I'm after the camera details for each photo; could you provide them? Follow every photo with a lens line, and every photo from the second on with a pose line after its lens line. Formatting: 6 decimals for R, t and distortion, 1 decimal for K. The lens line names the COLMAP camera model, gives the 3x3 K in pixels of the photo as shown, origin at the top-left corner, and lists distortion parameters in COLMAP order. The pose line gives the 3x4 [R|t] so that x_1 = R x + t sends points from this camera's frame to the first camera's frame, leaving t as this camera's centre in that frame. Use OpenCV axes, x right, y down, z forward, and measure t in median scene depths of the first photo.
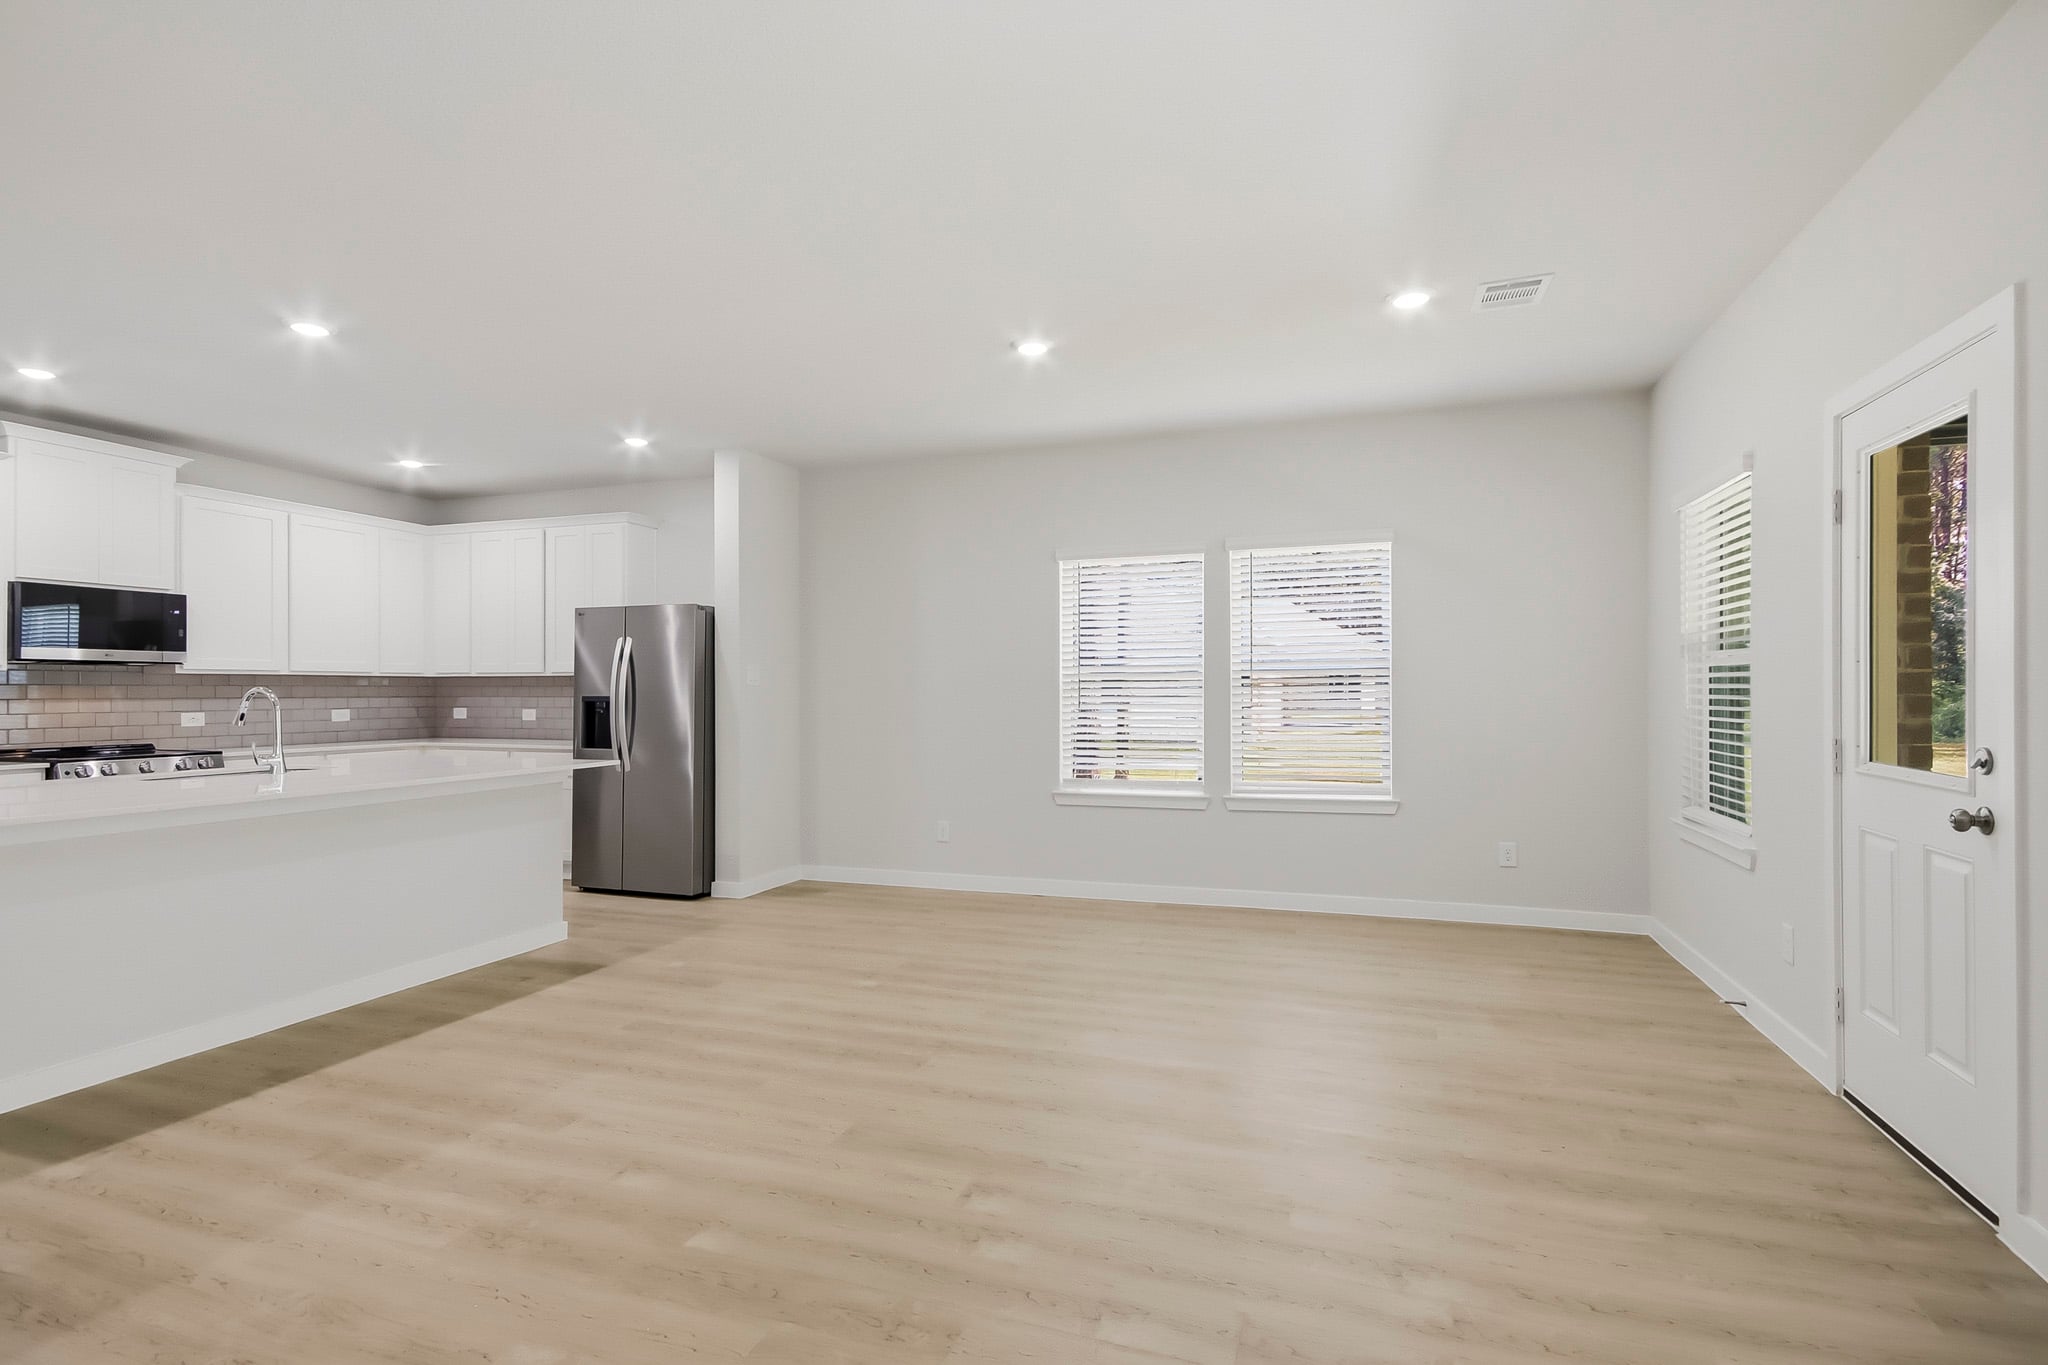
lens RADIAL K [[963.4, 0, 1004.7], [0, 963.4, 690.4], [0, 0, 1]] dist [0.003920, -0.004944]
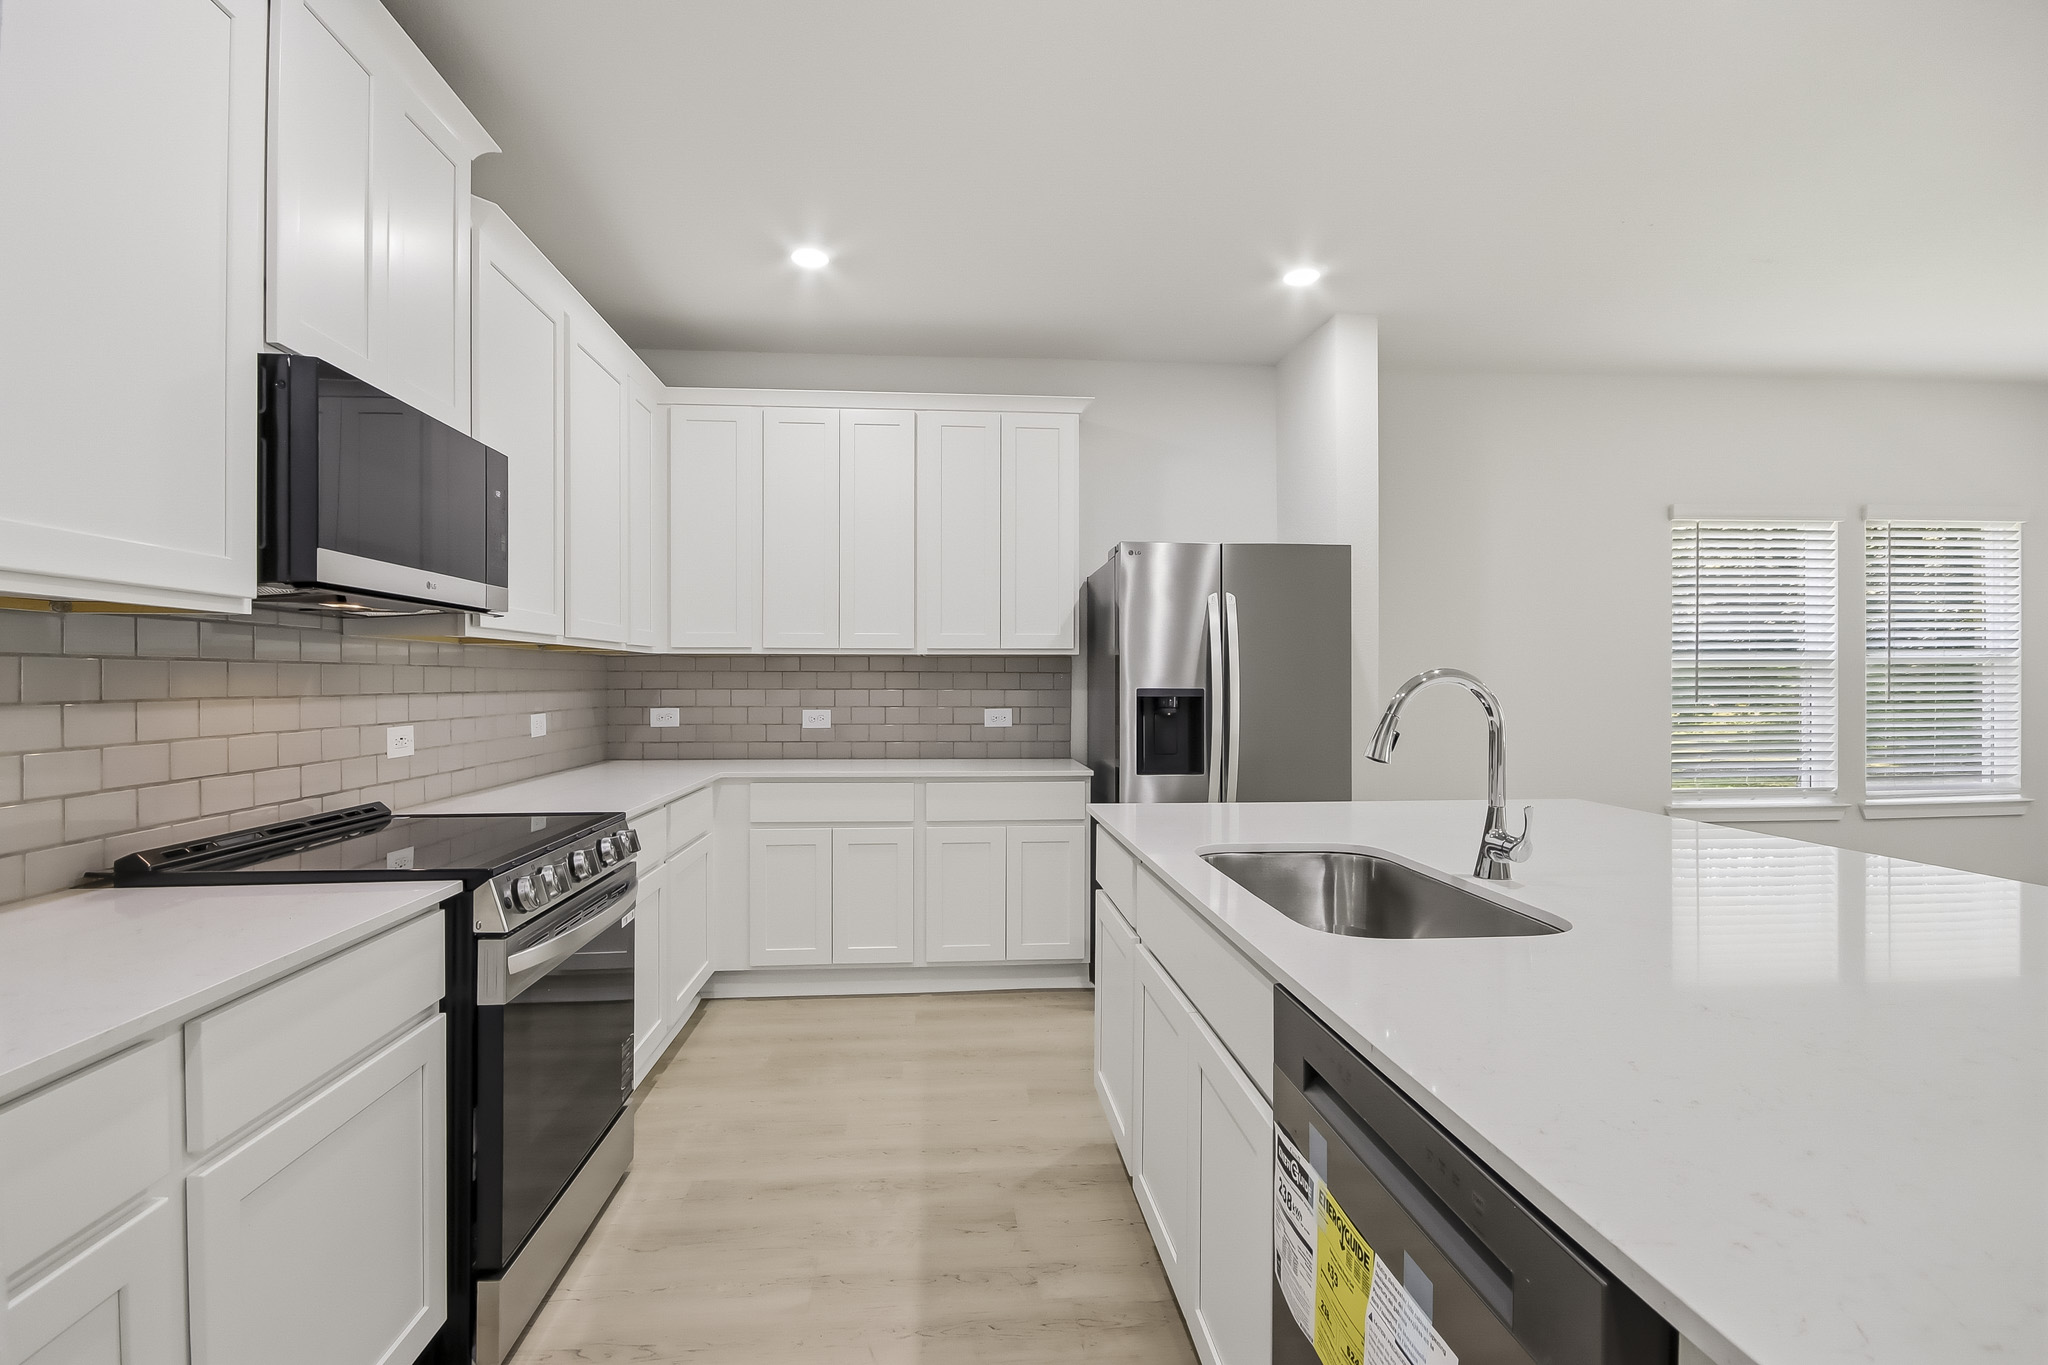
lens RADIAL K [[963.4, 0, 1014.3], [0, 963.4, 676.8], [0, 0, 1]] dist [0.003920, -0.004944]
pose [[0.913917, 0.003925, 0.405882, -0.830913], [-0.003007, 0.999991, -0.002900, 0.000752], [-0.405890, 0.001429, 0.913921, 0.522860]]
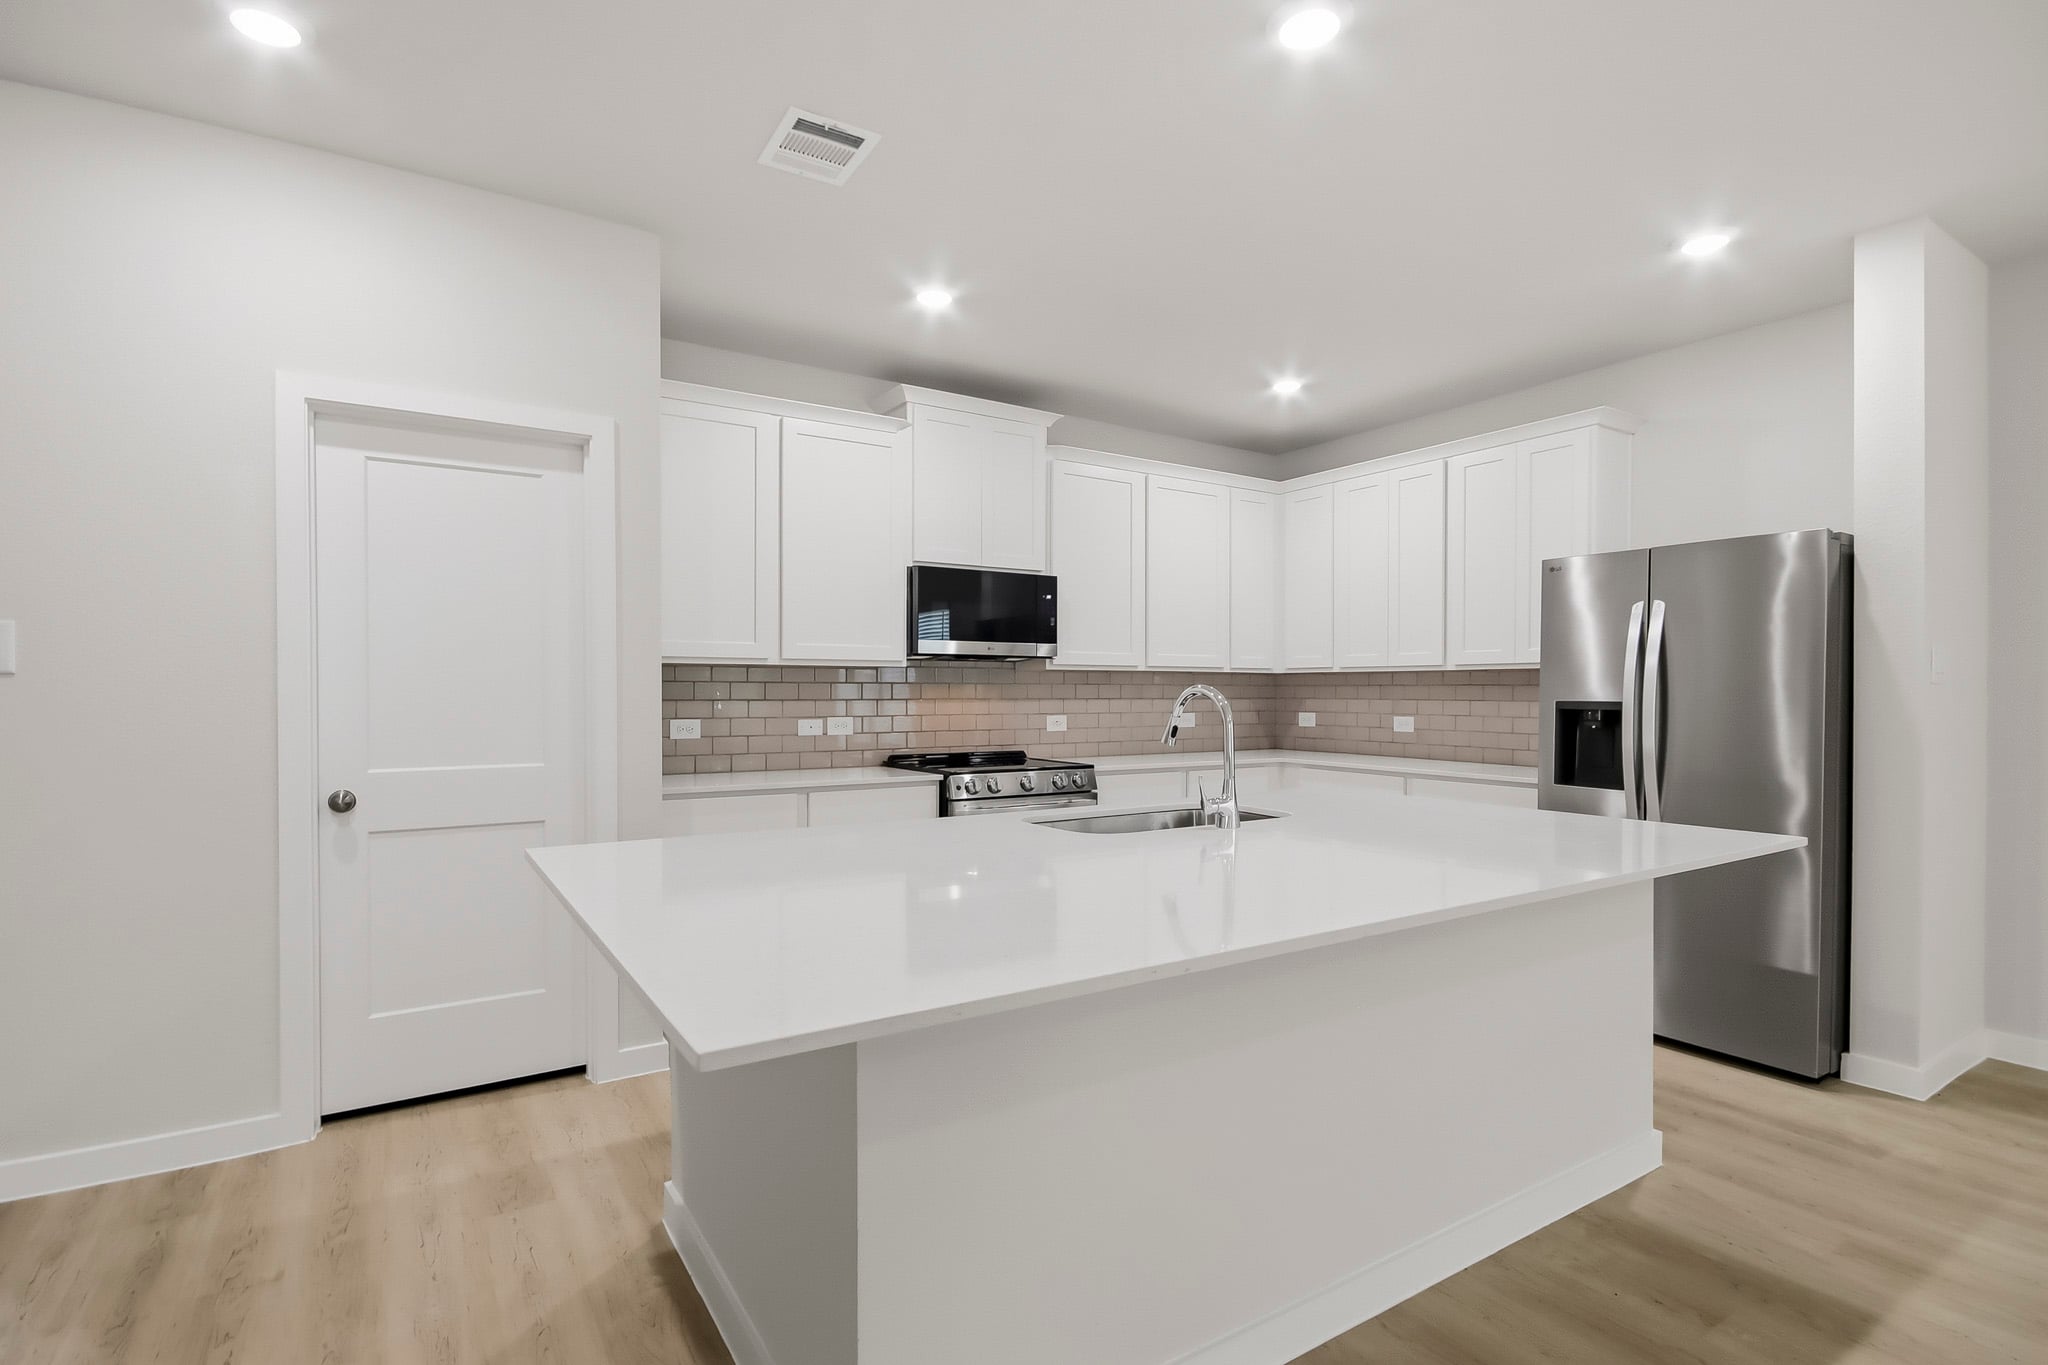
lens RADIAL K [[963.4, 0, 1037.3], [0, 963.4, 692.2], [0, 0, 1]] dist [0.003920, -0.004944]
pose [[0.789606, 0.003521, -0.613605, -0.354629], [-0.002158, 0.999993, 0.002961, -0.000350], [0.613611, -0.001014, 0.789608, 0.333148]]
